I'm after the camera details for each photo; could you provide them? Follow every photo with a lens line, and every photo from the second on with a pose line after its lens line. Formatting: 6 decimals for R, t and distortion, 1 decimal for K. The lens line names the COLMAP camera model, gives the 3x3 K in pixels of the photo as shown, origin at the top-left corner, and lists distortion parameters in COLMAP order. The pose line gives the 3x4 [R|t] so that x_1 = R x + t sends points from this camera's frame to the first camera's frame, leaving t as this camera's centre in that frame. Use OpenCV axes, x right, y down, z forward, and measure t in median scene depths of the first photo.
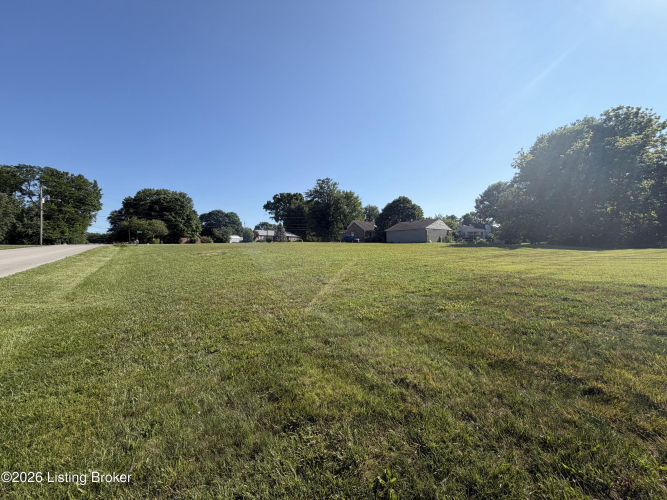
lens RADIAL K [[283.1, 0, 325.4], [0, 283.1, 240.3], [0, 0, 1]] dist [0.000707, -0.000219]
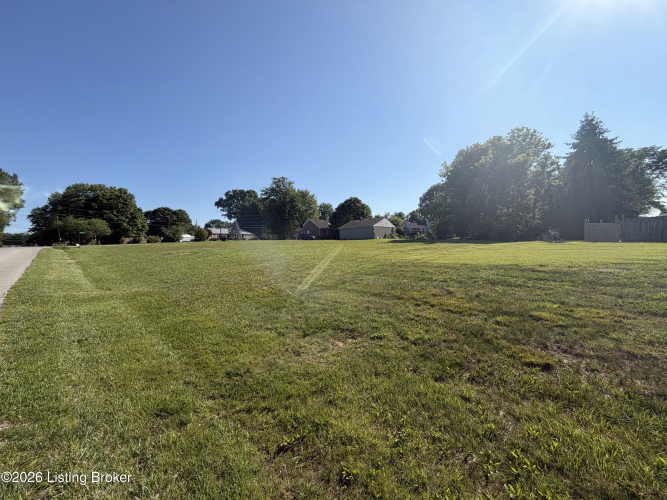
lens RADIAL K [[284.6, 0, 331.8], [0, 284.6, 246.9], [0, 0, 1]] dist [-0.000348, -0.000218]
pose [[0.983856, -0.022325, 0.177563, -0.005574], [0.015998, 0.999188, 0.036987, -0.002090], [-0.178244, -0.033549, 0.983414, -0.042565]]
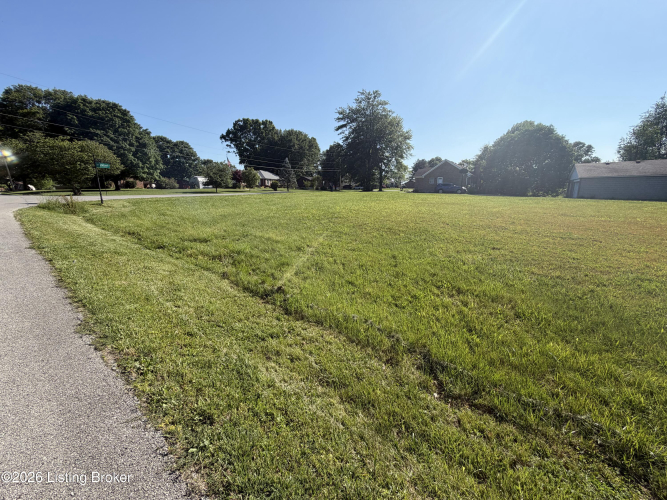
lens RADIAL K [[284.6, 0, 331.8], [0, 284.6, 246.9], [0, 0, 1]] dist [-0.000348, -0.000218]
pose [[0.960546, -0.046711, 0.274170, -0.262829], [-0.013616, 0.976715, 0.214108, -0.004411], [-0.277787, -0.209394, 0.937544, 0.300726]]
